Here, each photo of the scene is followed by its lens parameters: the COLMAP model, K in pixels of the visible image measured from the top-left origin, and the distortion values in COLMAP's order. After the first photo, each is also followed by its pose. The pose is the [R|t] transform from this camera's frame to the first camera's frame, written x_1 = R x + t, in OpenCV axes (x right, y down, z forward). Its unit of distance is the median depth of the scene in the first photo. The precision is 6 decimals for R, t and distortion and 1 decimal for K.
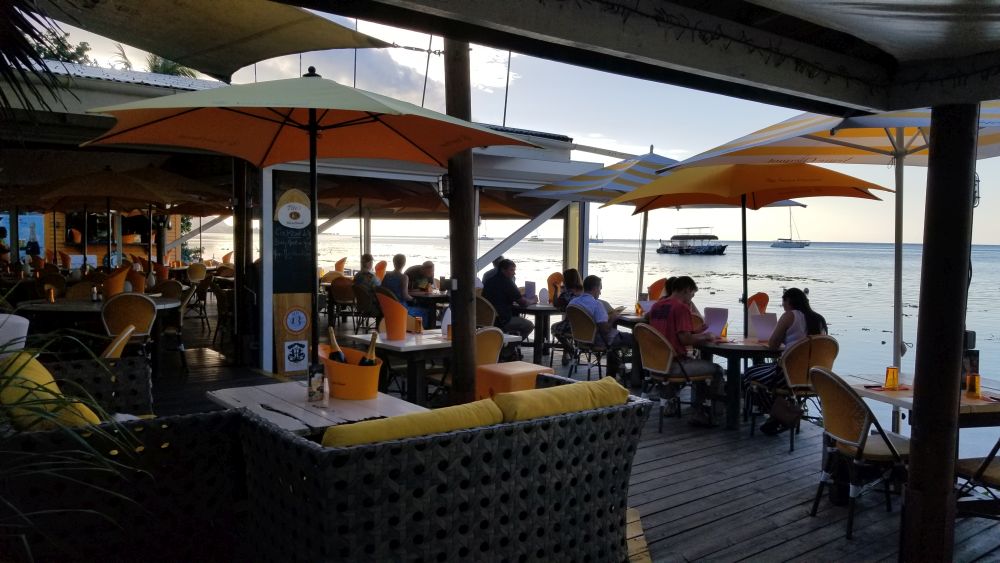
lens RADIAL K [[773.6, 0, 504.4], [0, 773.6, 285.9], [0, 0, 1]] dist [0.021010, -0.036748]
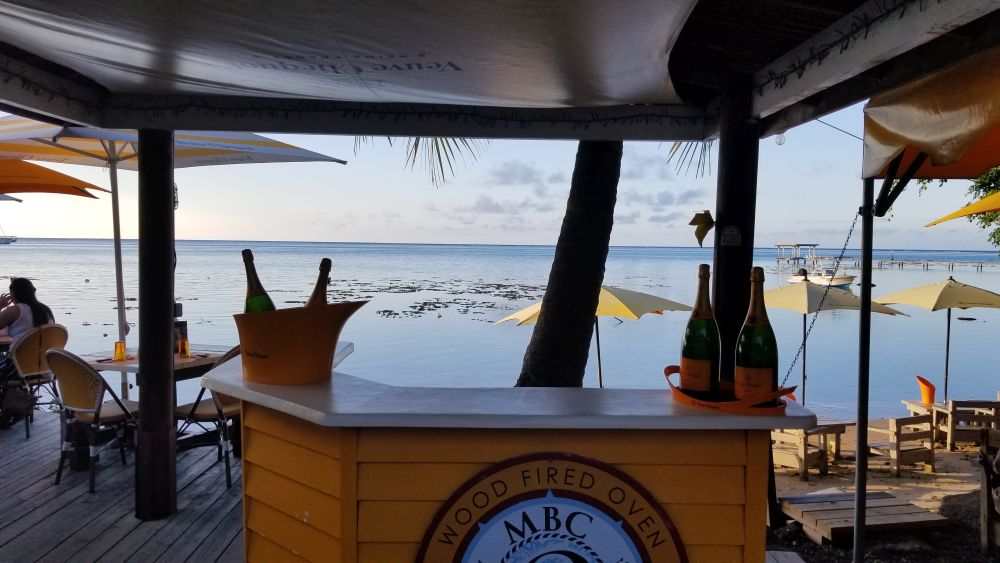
lens RADIAL K [[773.6, 0, 504.4], [0, 773.6, 285.9], [0, 0, 1]] dist [0.021010, -0.036748]
pose [[0.593066, -0.053587, 0.803368, -0.097447], [0.049028, 0.998335, 0.030398, 0.012214], [-0.803659, 0.021359, 0.594706, -0.176353]]
